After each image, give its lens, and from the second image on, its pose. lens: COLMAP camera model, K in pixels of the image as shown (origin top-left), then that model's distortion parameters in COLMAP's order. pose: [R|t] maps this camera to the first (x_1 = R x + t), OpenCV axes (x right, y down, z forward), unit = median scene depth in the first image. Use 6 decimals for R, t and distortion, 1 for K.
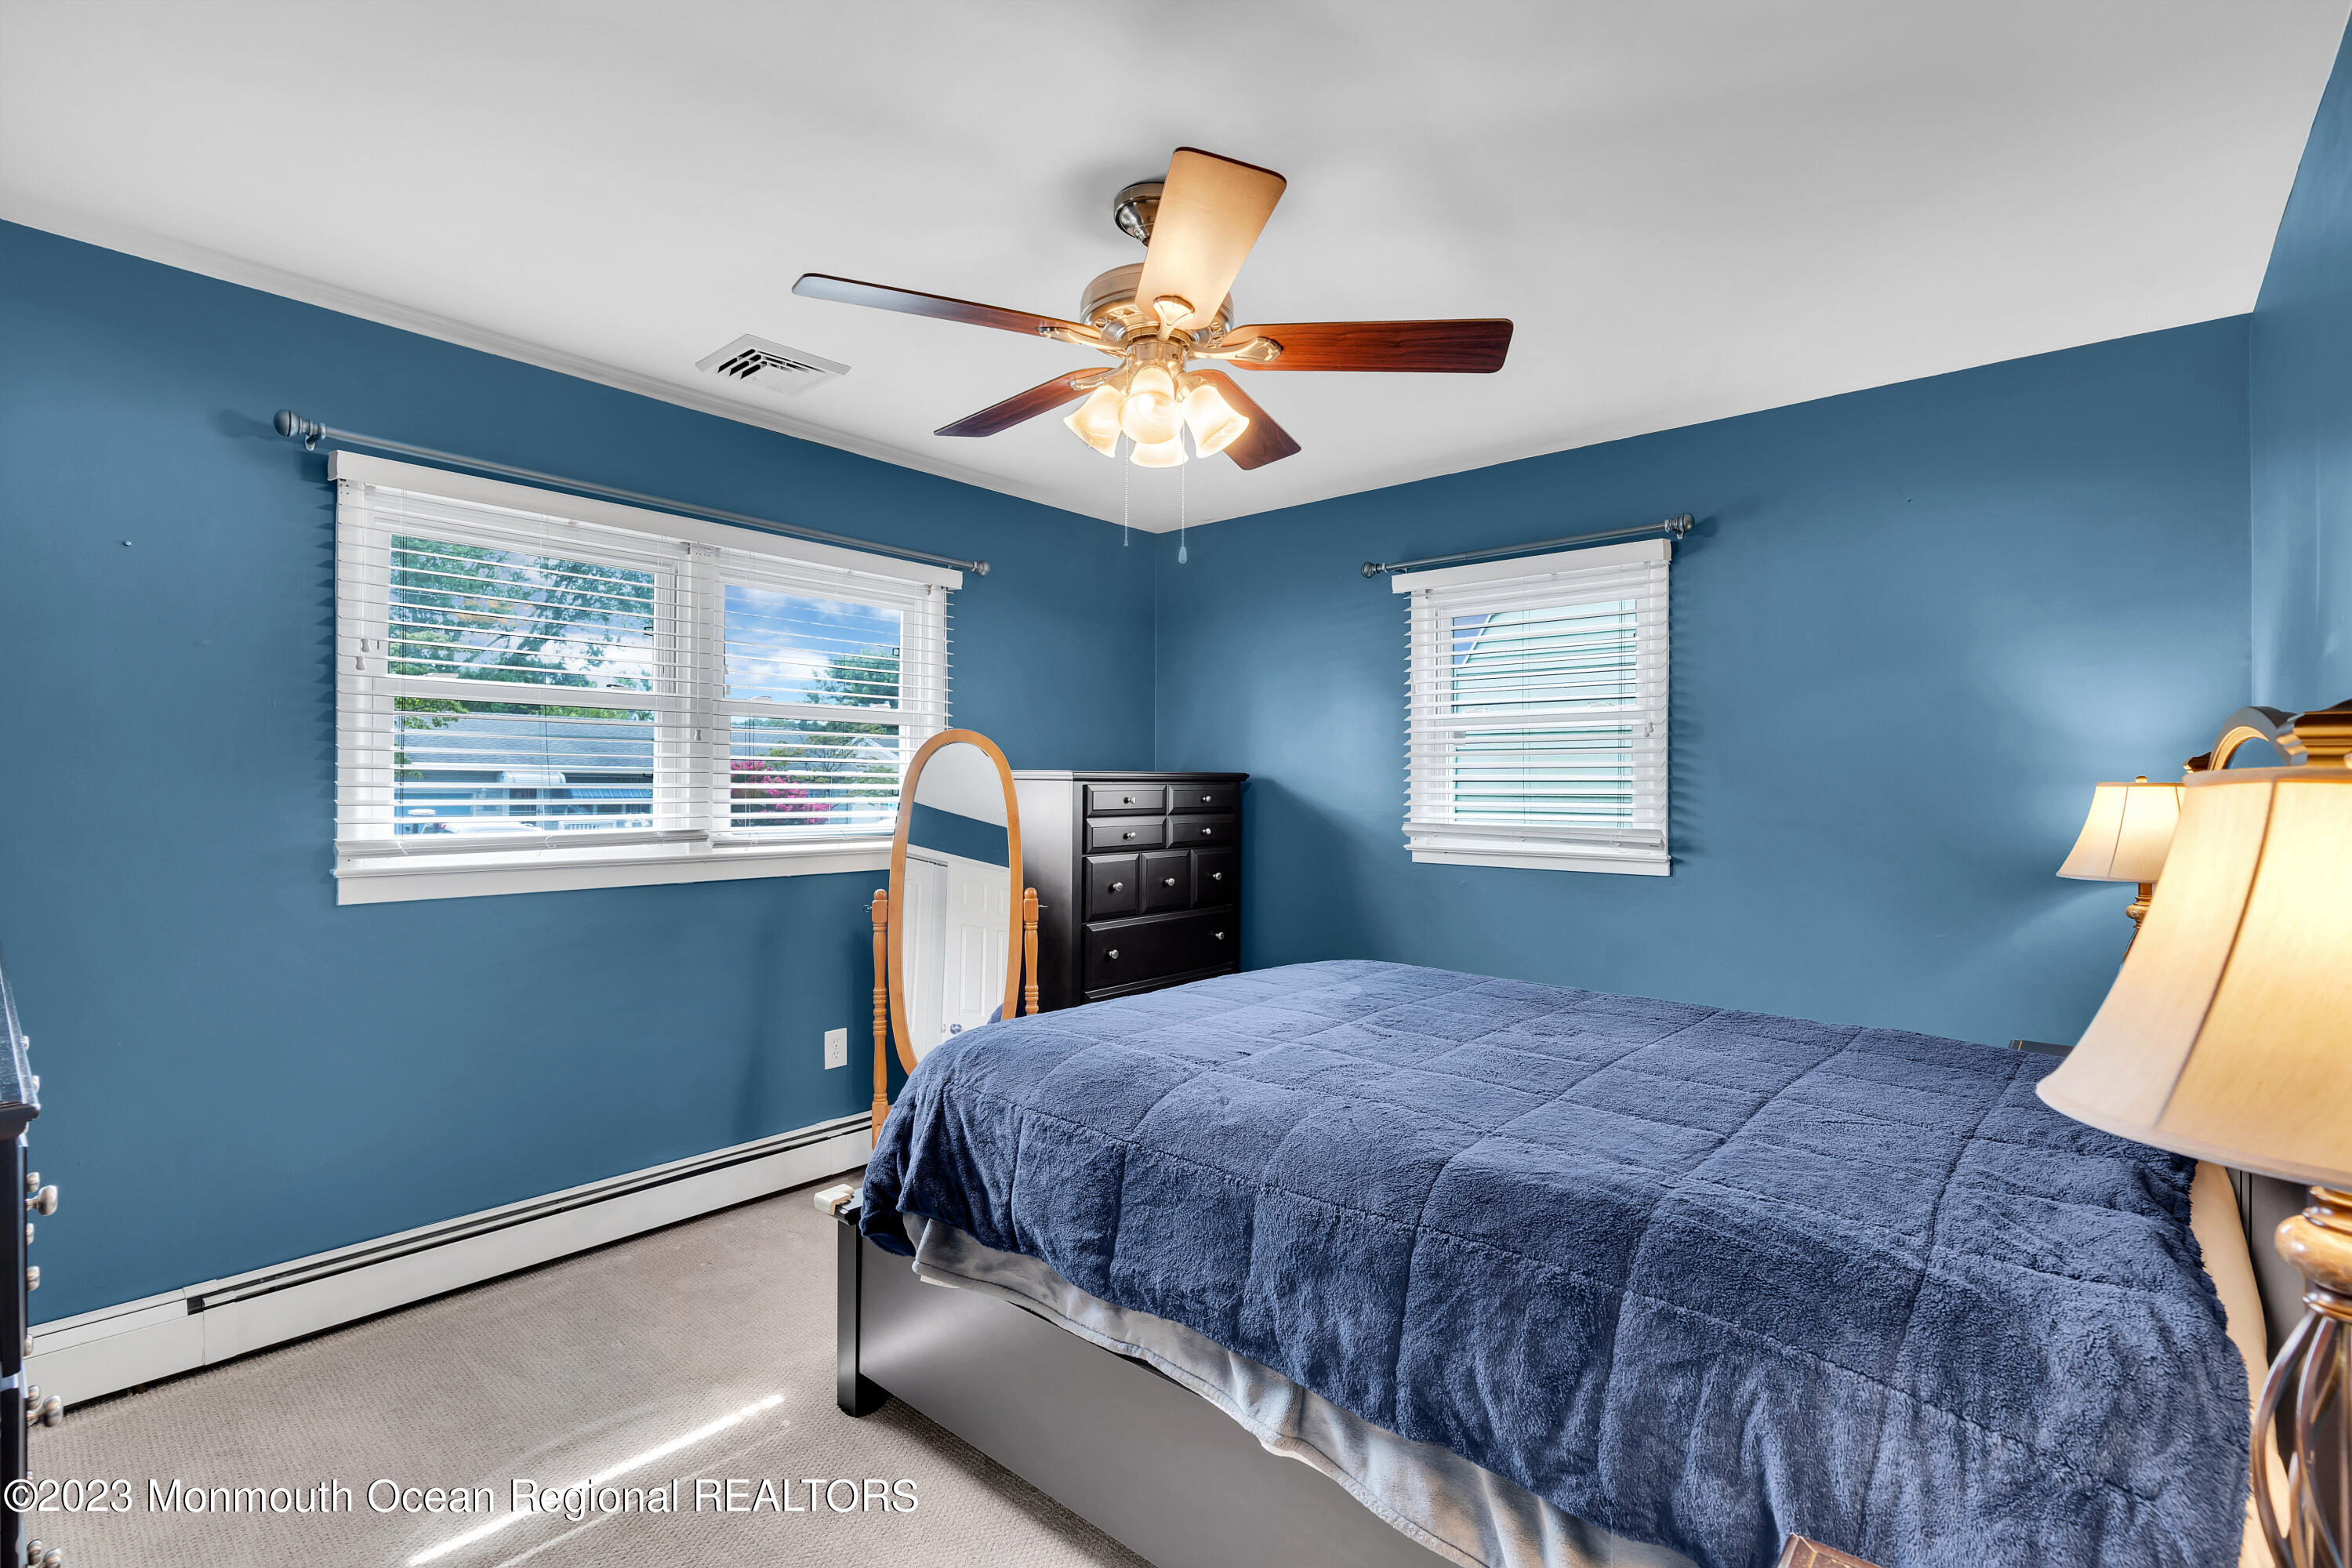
lens RADIAL K [[1060.7, 0, 1176.0], [0, 1060.7, 782.5], [0, 0, 1]] dist [-0.011492, 0.002052]
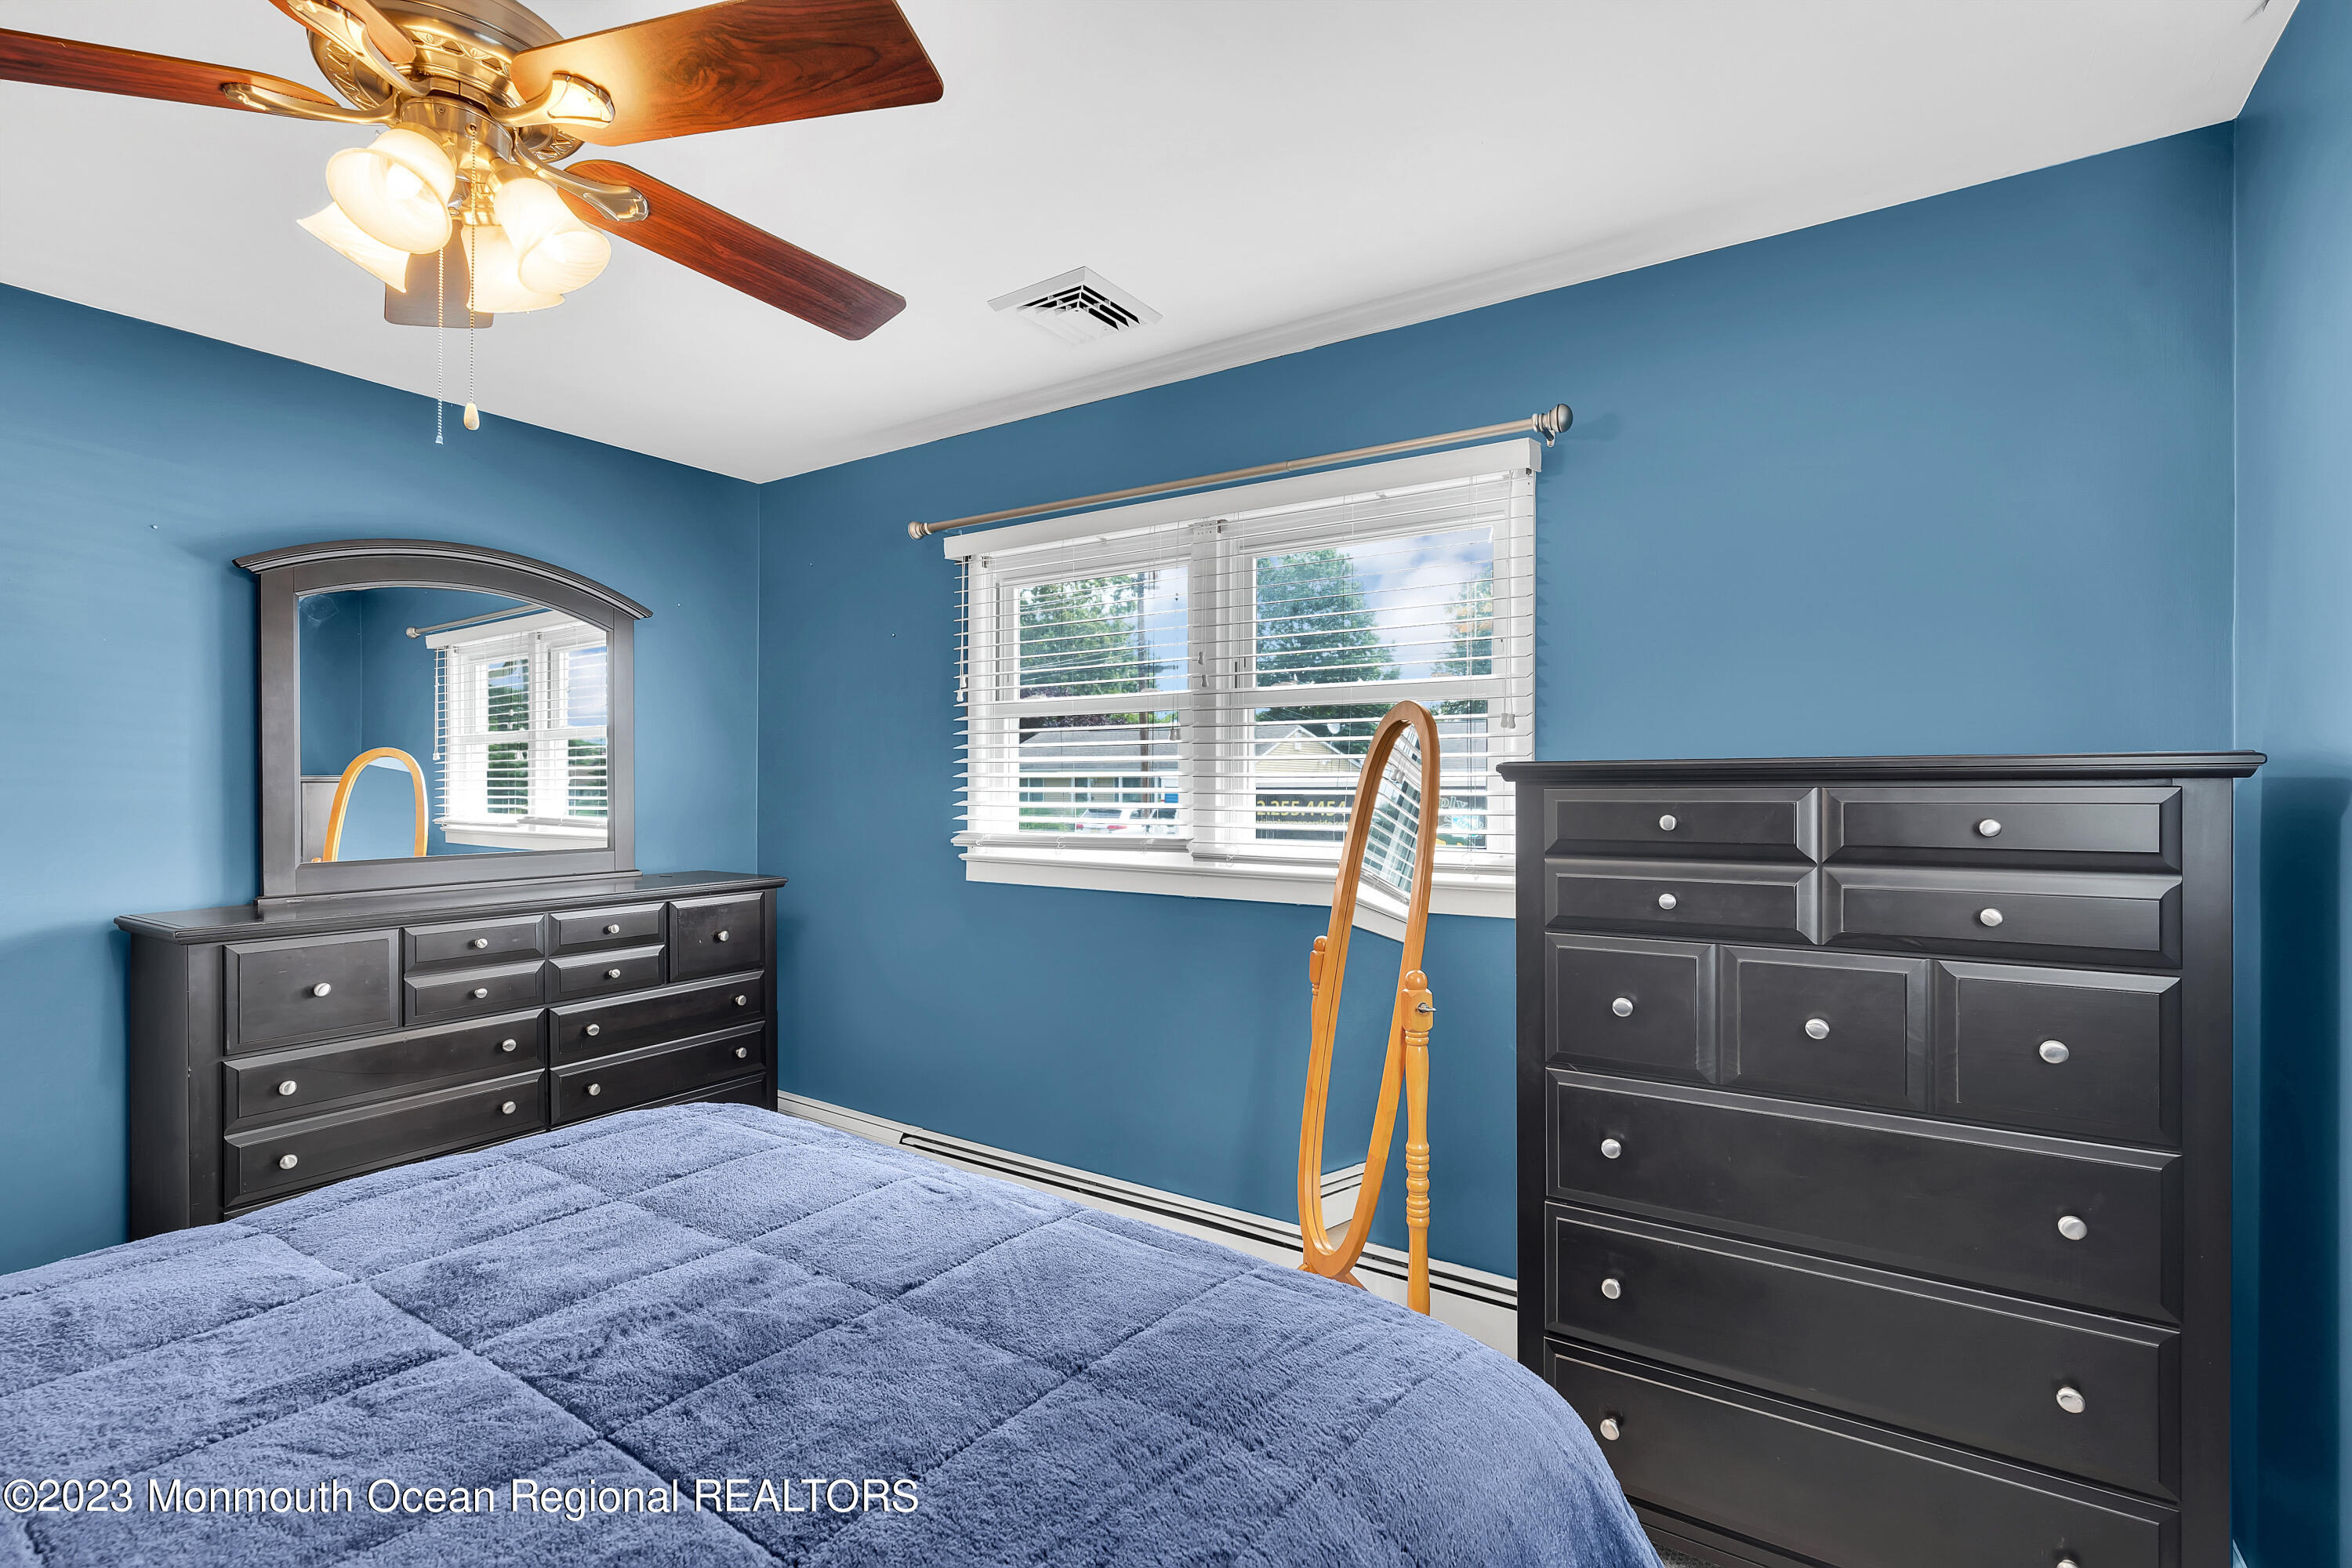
lens RADIAL K [[1060.7, 0, 1168.3], [0, 1060.7, 791.5], [0, 0, 1]] dist [-0.011492, 0.002052]
pose [[0.120113, -0.006712, -0.992737, 0.470759], [-0.005746, 0.999956, -0.007456, 0.011937], [0.992744, 0.006600, 0.120070, 0.933621]]
